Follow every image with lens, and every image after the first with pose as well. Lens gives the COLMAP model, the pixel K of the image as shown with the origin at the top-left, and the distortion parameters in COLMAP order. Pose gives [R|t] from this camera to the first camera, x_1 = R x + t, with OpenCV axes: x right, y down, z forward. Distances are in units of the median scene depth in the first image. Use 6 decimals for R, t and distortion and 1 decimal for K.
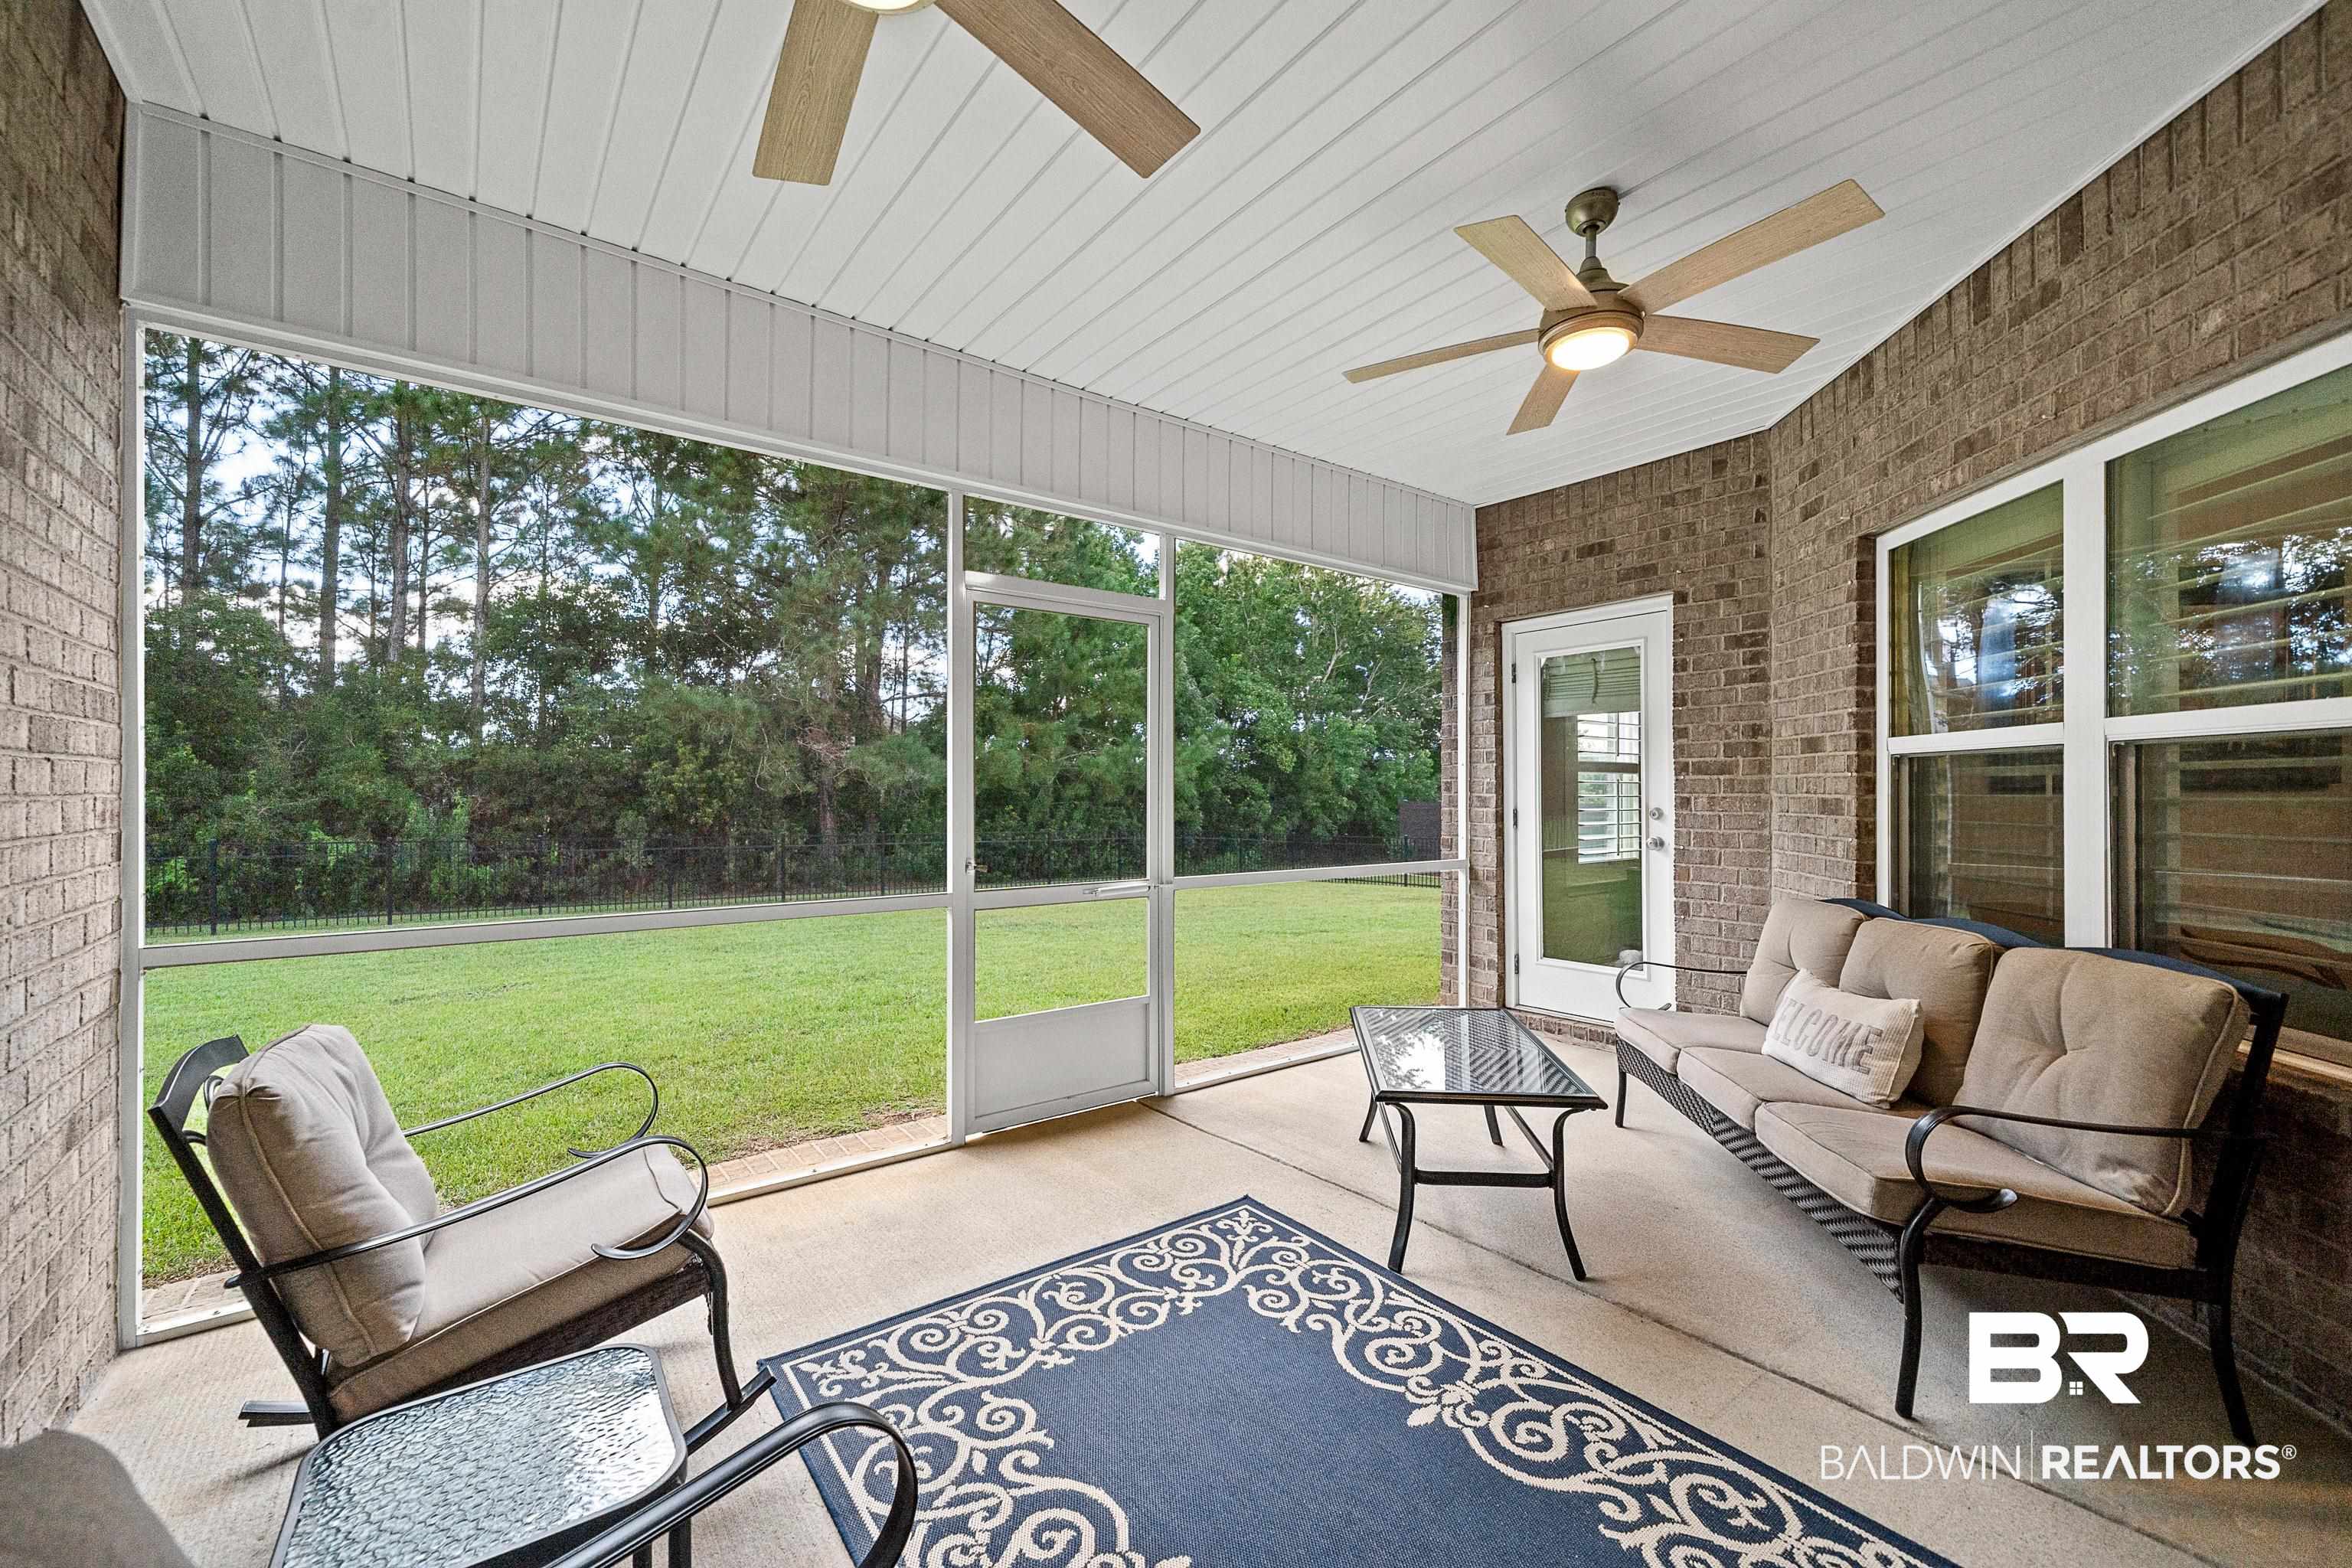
lens RADIAL K [[938.2, 0, 1176.3], [0, 938.2, 789.4], [0, 0, 1]] dist [-0.000301, -0.000157]
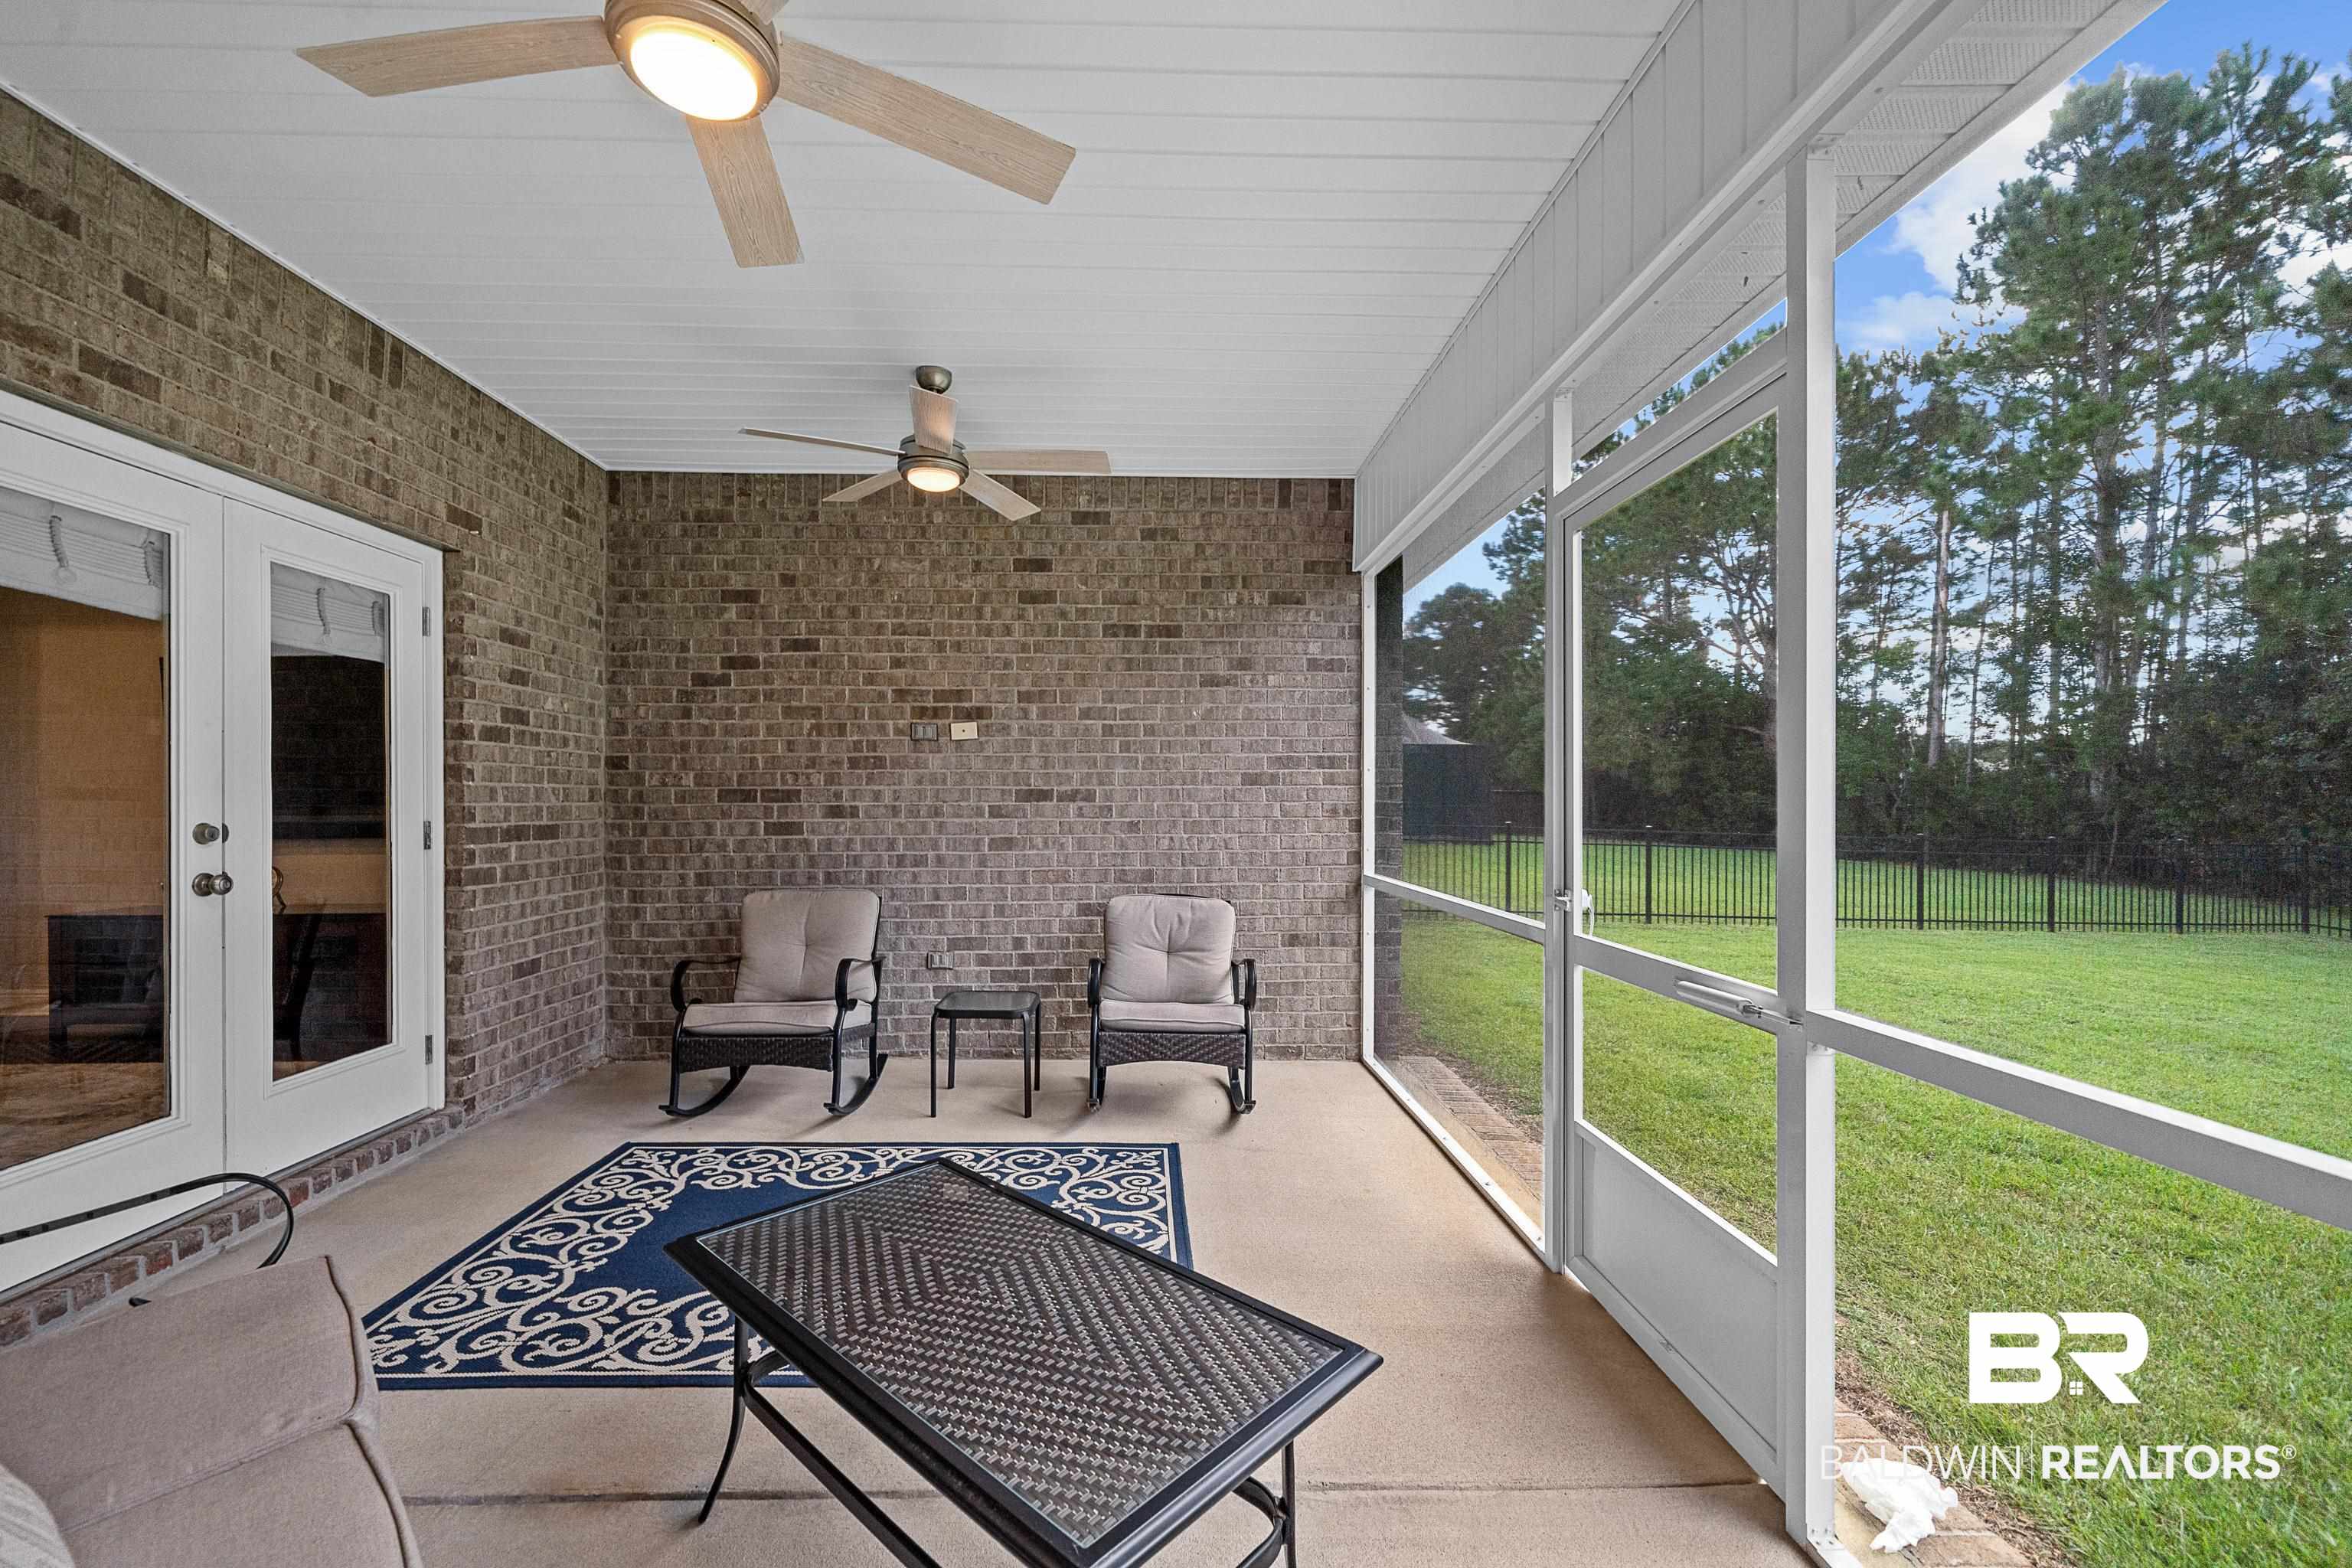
lens RADIAL K [[939.8, 0, 1164.5], [0, 939.8, 806.0], [0, 0, 1]] dist [-0.002230, -0.000048]
pose [[-0.570166, 0.002909, -0.821525, 0.369706], [0.002981, 0.999994, 0.001472, 0.004440], [0.821524, -0.001610, -0.570171, 0.767176]]
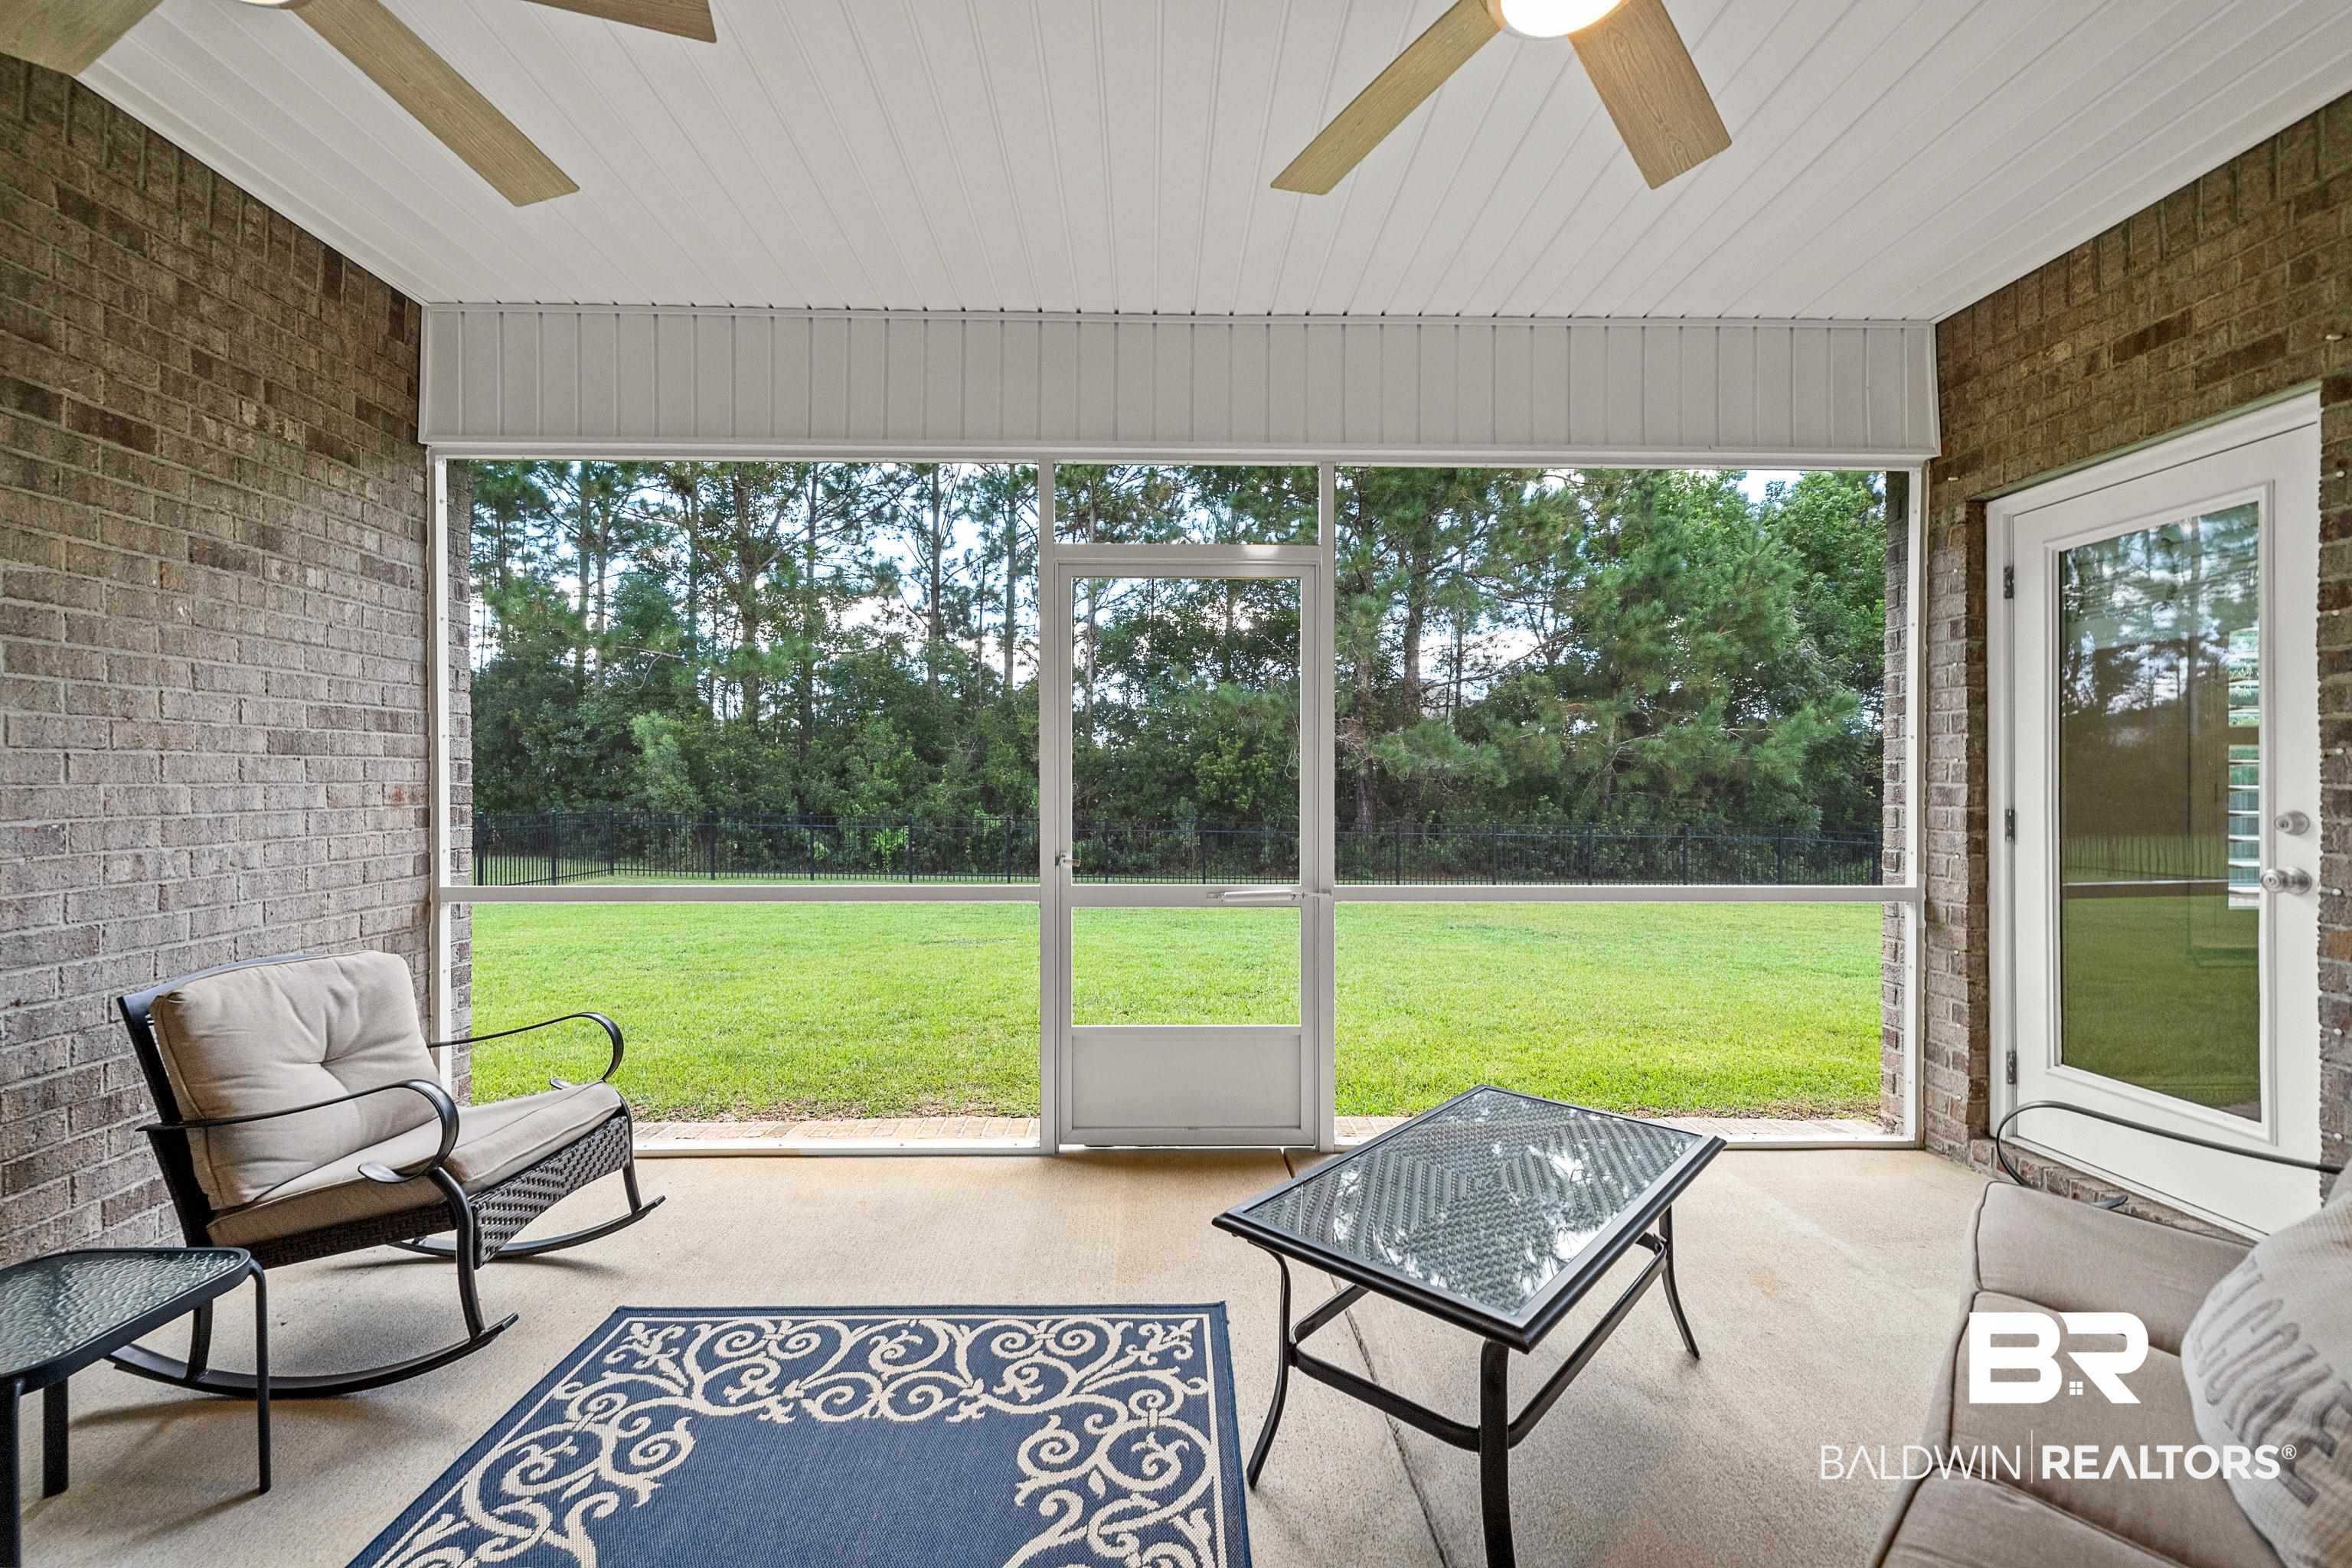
lens RADIAL K [[946.4, 0, 1164.6], [0, 946.4, 786.2], [0, 0, 1]] dist [-0.000695, 0.000412]
pose [[0.809810, 0.003273, -0.586683, 0.278640], [0.001795, 0.999966, 0.008056, 0.000474], [0.586690, -0.007576, 0.809777, 0.194356]]
